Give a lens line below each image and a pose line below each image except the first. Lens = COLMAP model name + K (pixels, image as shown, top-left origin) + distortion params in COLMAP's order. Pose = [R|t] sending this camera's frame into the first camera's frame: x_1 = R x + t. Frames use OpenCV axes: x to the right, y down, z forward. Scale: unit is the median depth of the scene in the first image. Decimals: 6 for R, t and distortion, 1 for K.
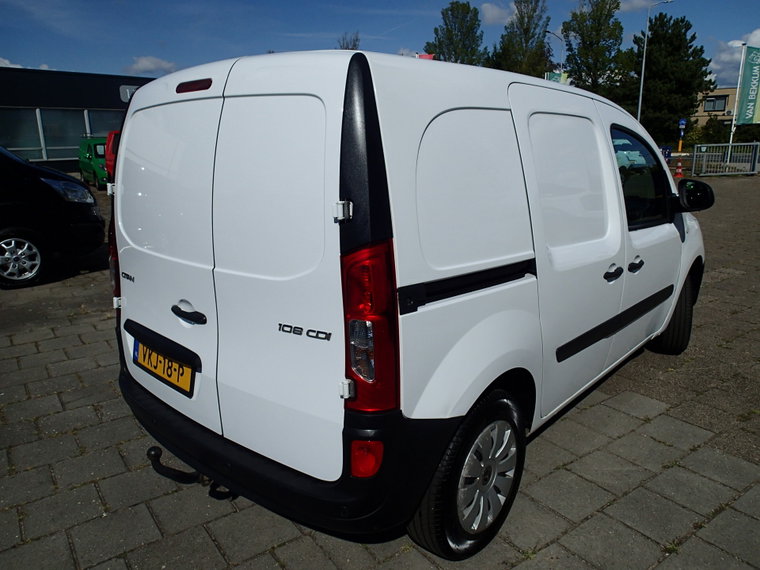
lens RADIAL K [[564.1, 0, 383.0], [0, 564.1, 283.3], [0, 0, 1]] dist [0.003078, -0.005987]
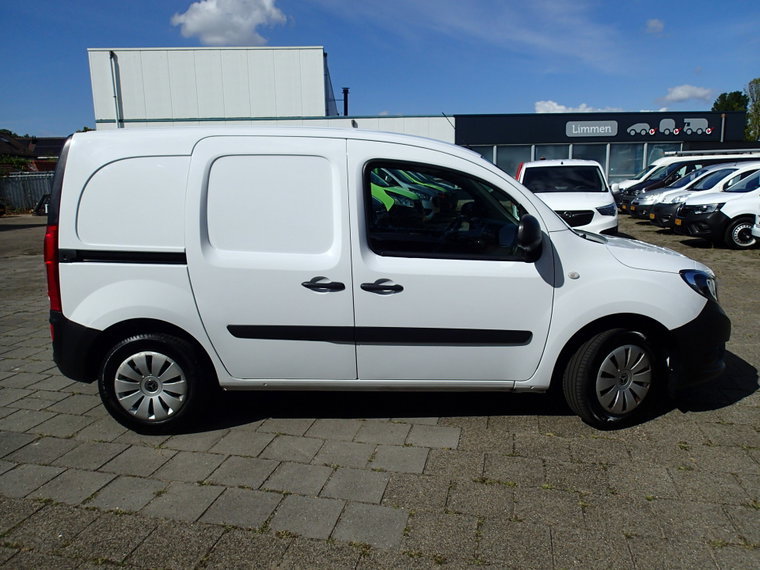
lens RADIAL K [[564.6, 0, 397.1], [0, 564.6, 286.4], [0, 0, 1]] dist [-0.008498, -0.002865]
pose [[0.666152, 0.144095, -0.731764, 0.093696], [-0.175944, 0.983828, 0.033561, -0.005679], [0.724766, 0.106392, 0.680732, 0.021201]]
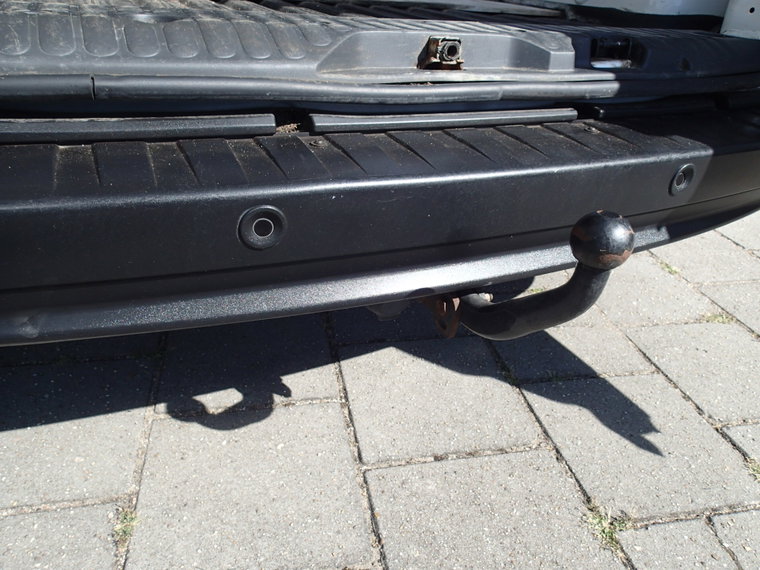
lens RADIAL K [[564.1, 0, 383.0], [0, 564.1, 283.3], [0, 0, 1]] dist [0.003078, -0.005987]
pose [[0.403436, -0.423892, 0.810898, -0.032426], [0.130112, 0.903790, 0.407718, 0.010731], [-0.905710, -0.058981, 0.419775, 0.049952]]
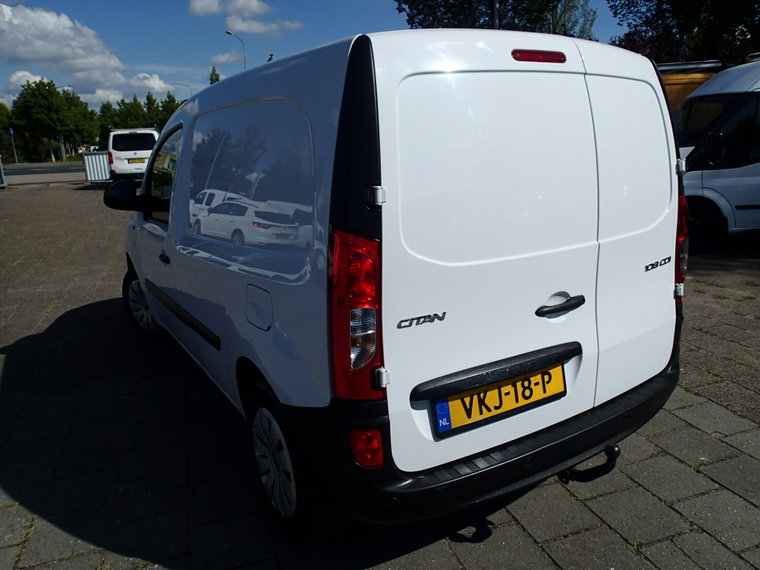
lens RADIAL K [[568.4, 0, 380.5], [0, 568.4, 283.3], [0, 0, 1]] dist [-0.001507, 0.000505]
pose [[0.290892, -0.237952, 0.926694, -0.066913], [0.262879, 0.951179, 0.161720, -0.010851], [-0.919933, 0.196566, 0.339243, 0.049688]]
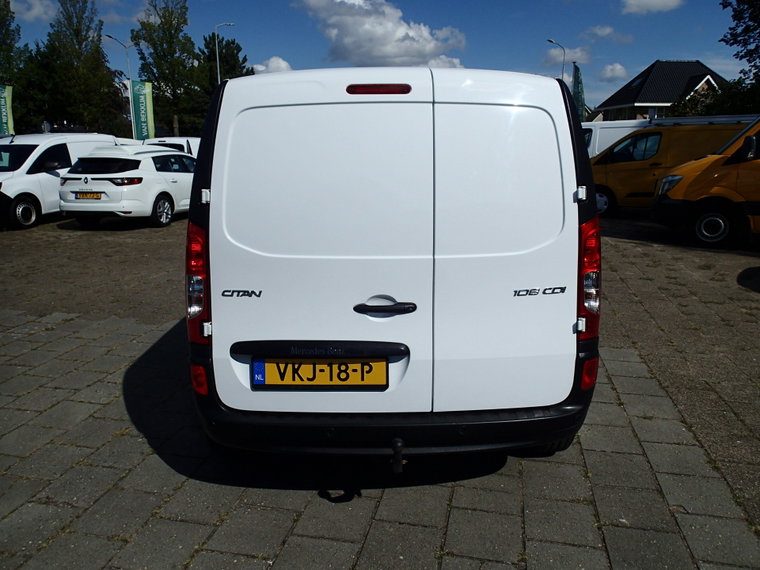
lens RADIAL K [[564.1, 0, 383.0], [0, 564.1, 283.3], [0, 0, 1]] dist [0.003078, -0.005987]
pose [[0.747012, -0.146632, 0.648438, -0.052973], [0.158136, 0.986569, 0.040918, -0.001751], [-0.645729, 0.071975, 0.760167, 0.011107]]
